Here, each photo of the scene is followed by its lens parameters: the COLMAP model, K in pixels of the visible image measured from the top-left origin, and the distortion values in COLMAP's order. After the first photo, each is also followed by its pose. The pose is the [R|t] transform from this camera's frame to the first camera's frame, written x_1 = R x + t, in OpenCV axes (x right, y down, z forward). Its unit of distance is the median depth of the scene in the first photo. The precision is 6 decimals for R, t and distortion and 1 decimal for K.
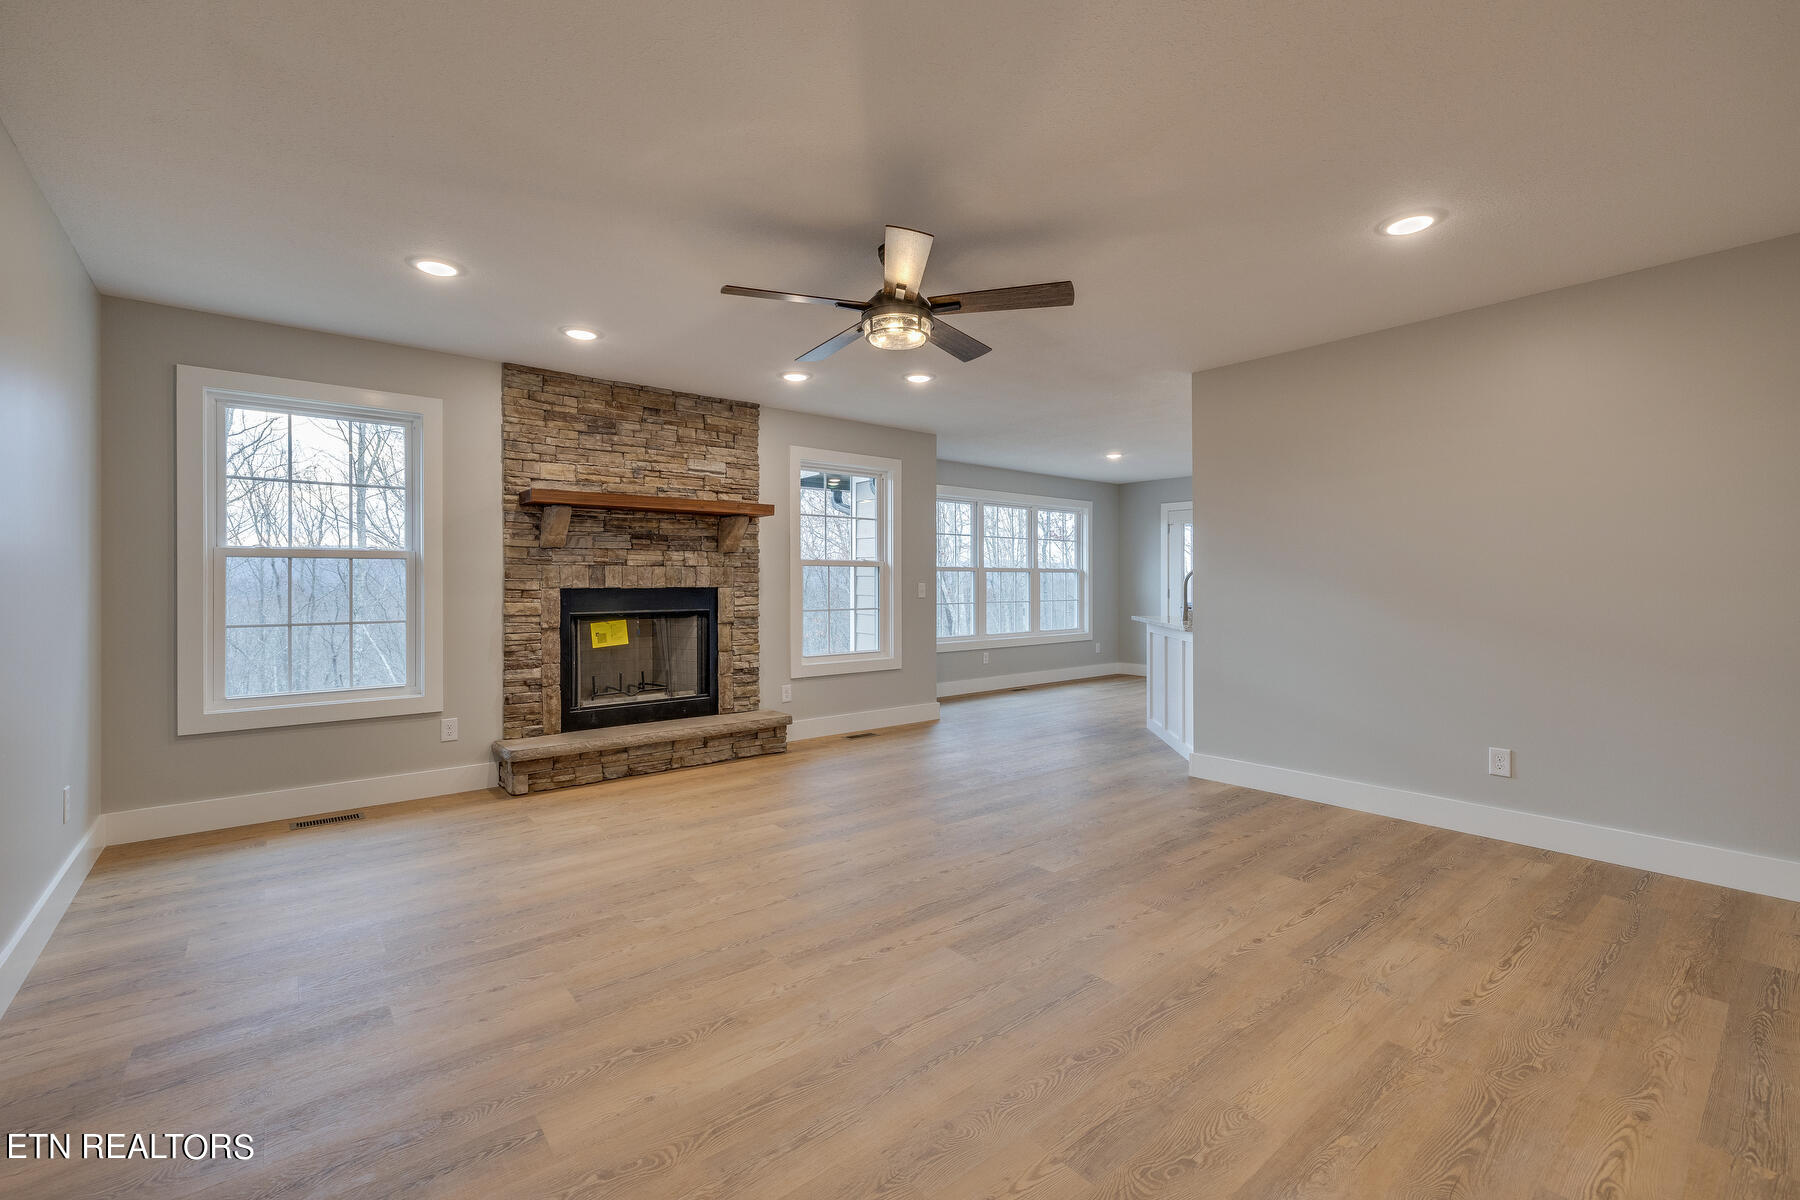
lens RADIAL K [[755.0, 0, 921.5], [0, 755.0, 596.4], [0, 0, 1]] dist [-0.001182, -0.000155]
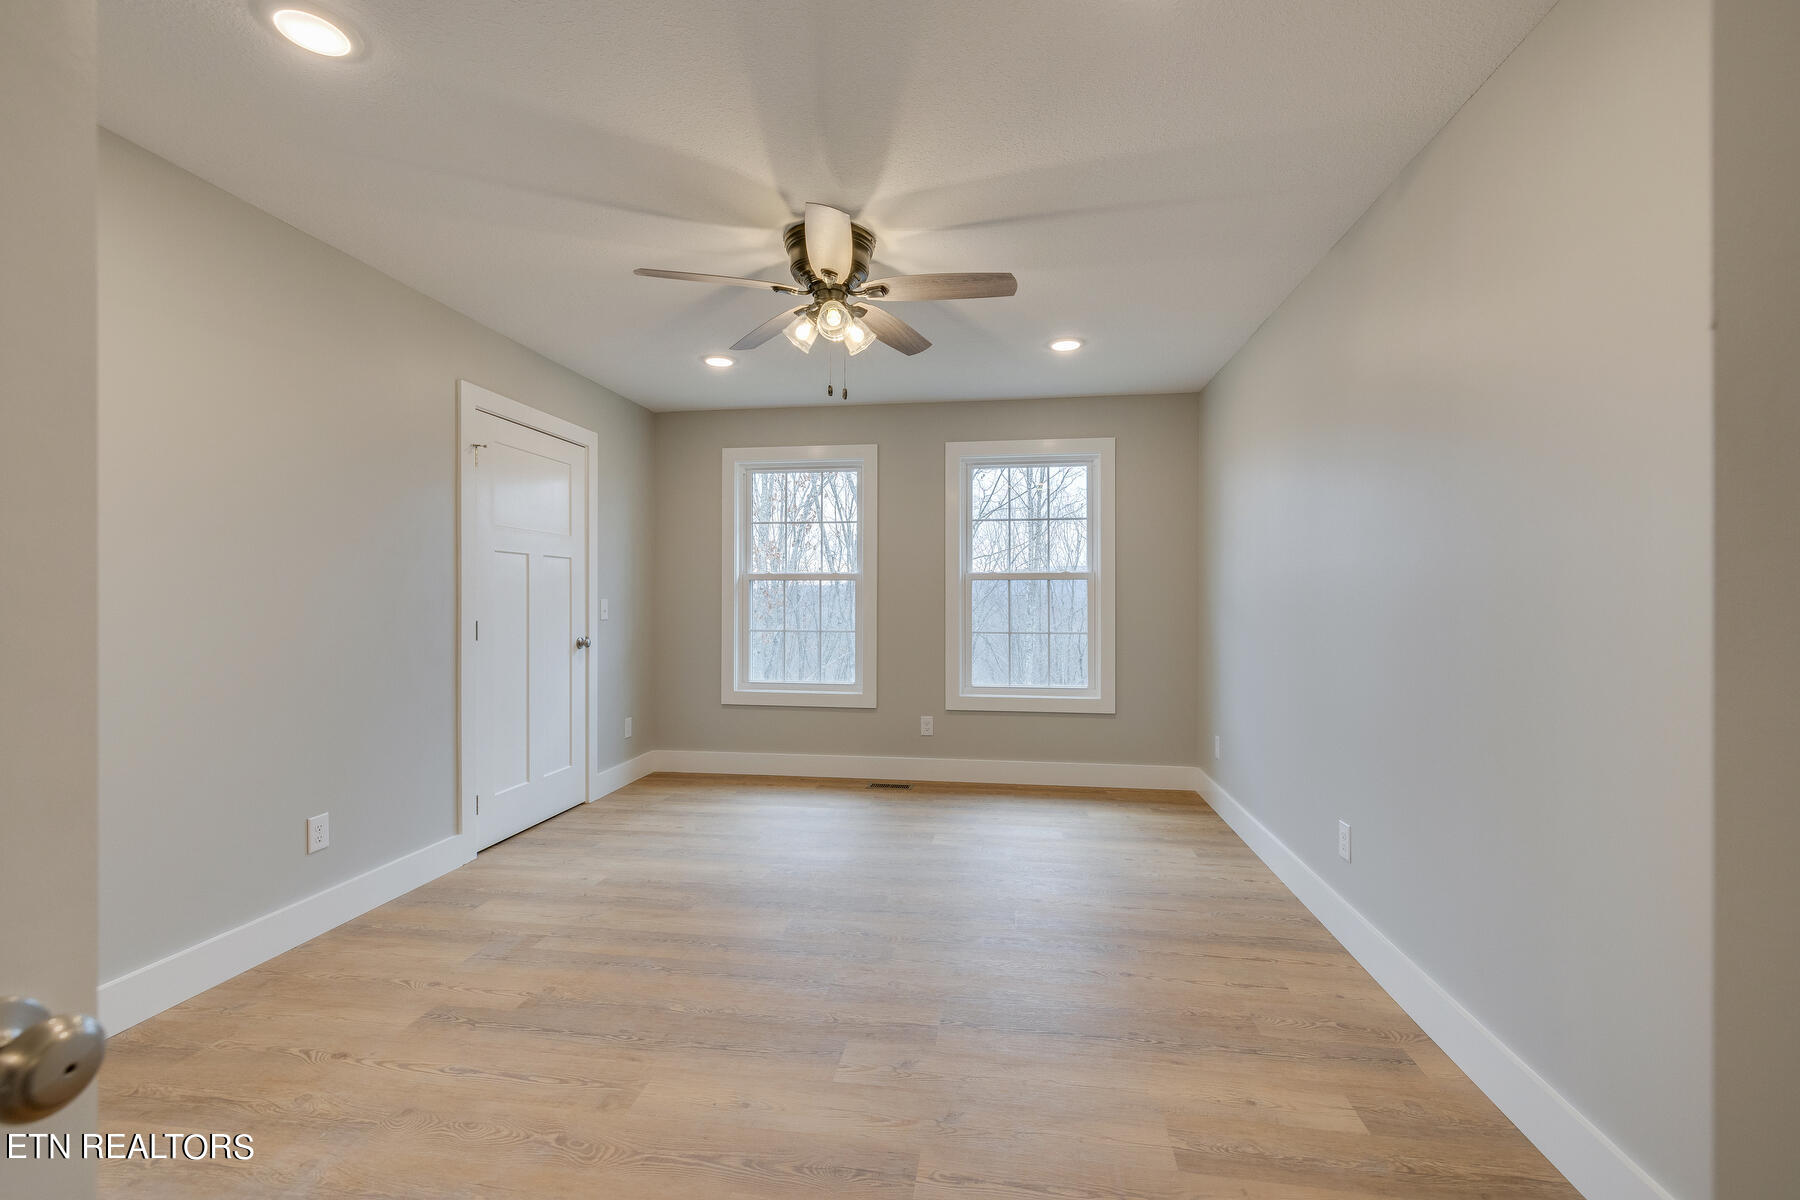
lens RADIAL K [[755.0, 0, 921.5], [0, 755.0, 596.4], [0, 0, 1]] dist [-0.001182, -0.000155]
pose [[0.588062, -0.002866, -0.808811, 0.539585], [-0.015357, 0.999774, -0.014709, -0.009984], [0.808670, 0.021071, 0.587885, 0.574723]]
